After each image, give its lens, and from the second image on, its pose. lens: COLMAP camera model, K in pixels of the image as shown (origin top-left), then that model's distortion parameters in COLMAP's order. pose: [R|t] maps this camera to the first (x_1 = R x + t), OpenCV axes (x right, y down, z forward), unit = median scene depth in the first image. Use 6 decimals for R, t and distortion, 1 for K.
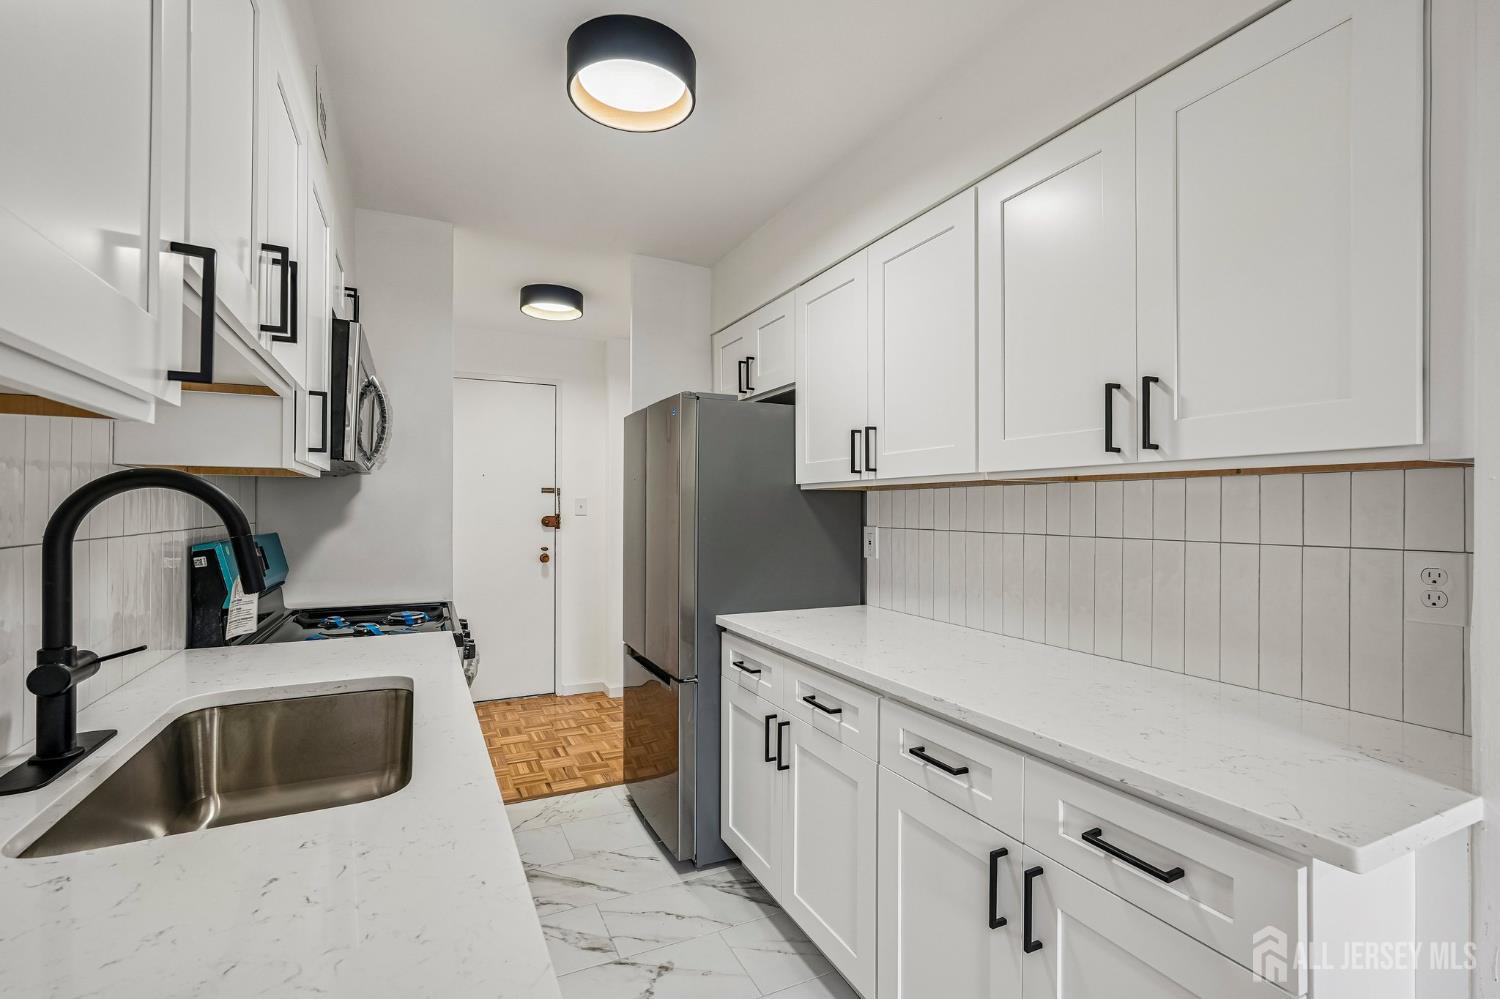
lens RADIAL K [[685.9, 0, 768.4], [0, 685.9, 505.0], [0, 0, 1]] dist [-0.016945, -0.000542]
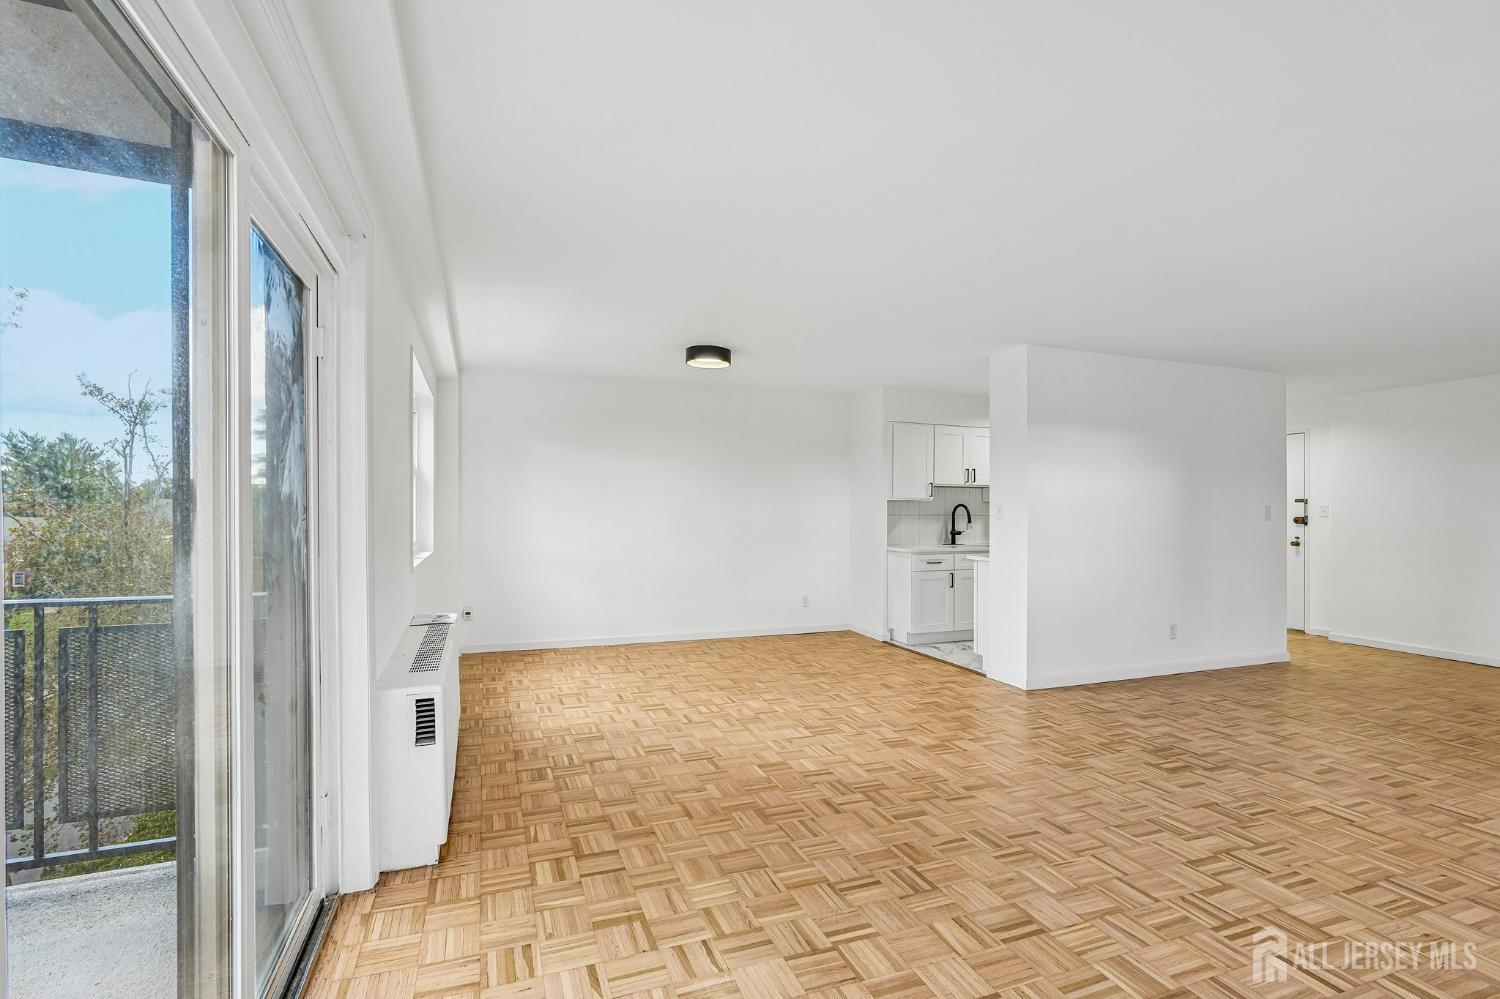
lens RADIAL K [[677.7, 0, 739.7], [0, 677.7, 515.0], [0, 0, 1]] dist [-0.019211, 0.008470]
pose [[-0.112280, -0.002099, -0.993674, 2.367740], [-0.000560, 0.999998, -0.002049, 0.030295], [0.993676, 0.000327, -0.112281, -0.169168]]
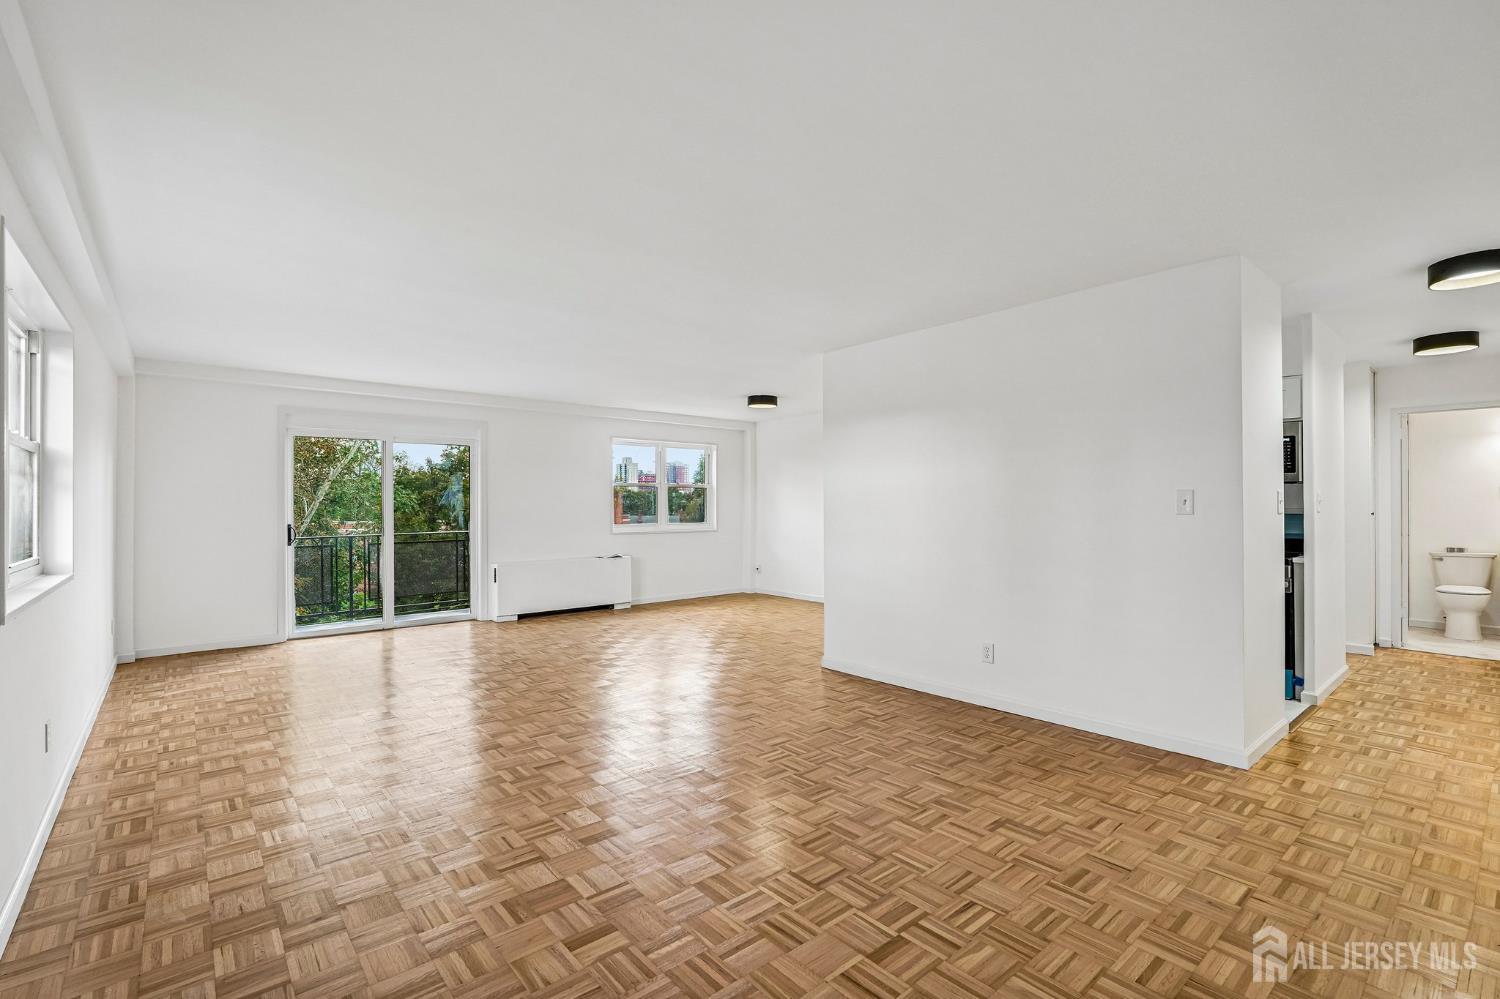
lens RADIAL K [[684.4, 0, 784.4], [0, 684.4, 503.1], [0, 0, 1]] dist [-0.015760, 0.008038]
pose [[-0.964198, -0.002629, -0.265169, 1.148889], [0.000475, 0.999932, -0.011640, 0.029171], [0.265181, -0.011349, -0.964132, 2.329710]]
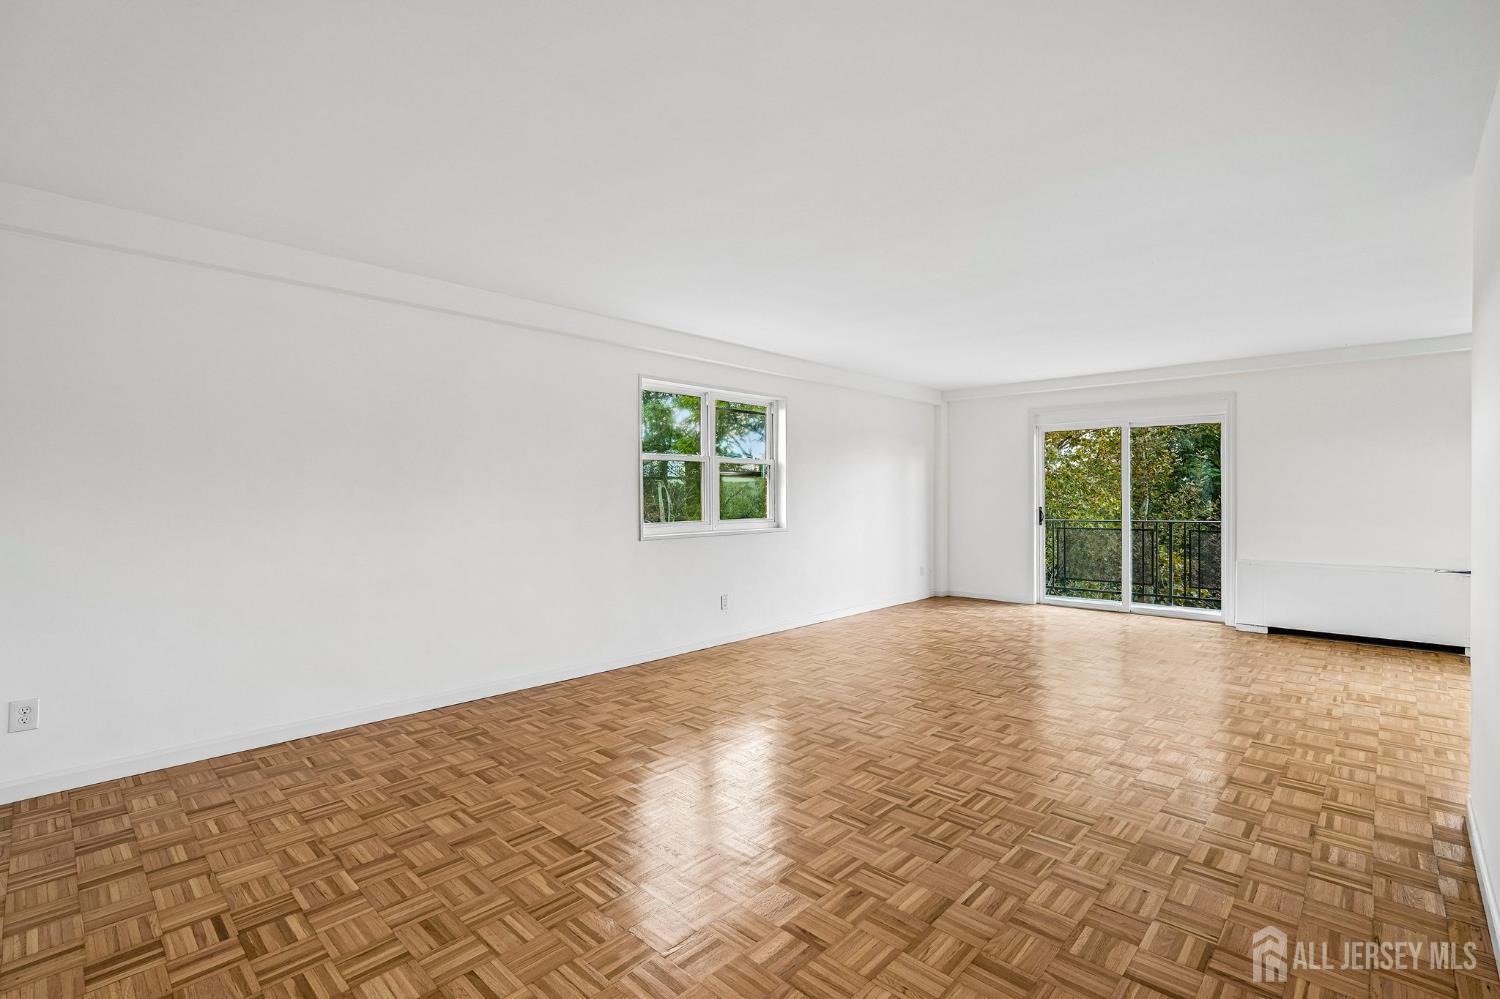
lens RADIAL K [[689.1, 0, 720.0], [0, 689.1, 499.2], [0, 0, 1]] dist [-0.018113, 0.009047]
pose [[-0.316884, -0.007934, 0.948431, -0.097513], [-0.004714, 0.999966, 0.006790, 0.029007], [-0.948453, -0.002320, -0.316911, 1.739622]]
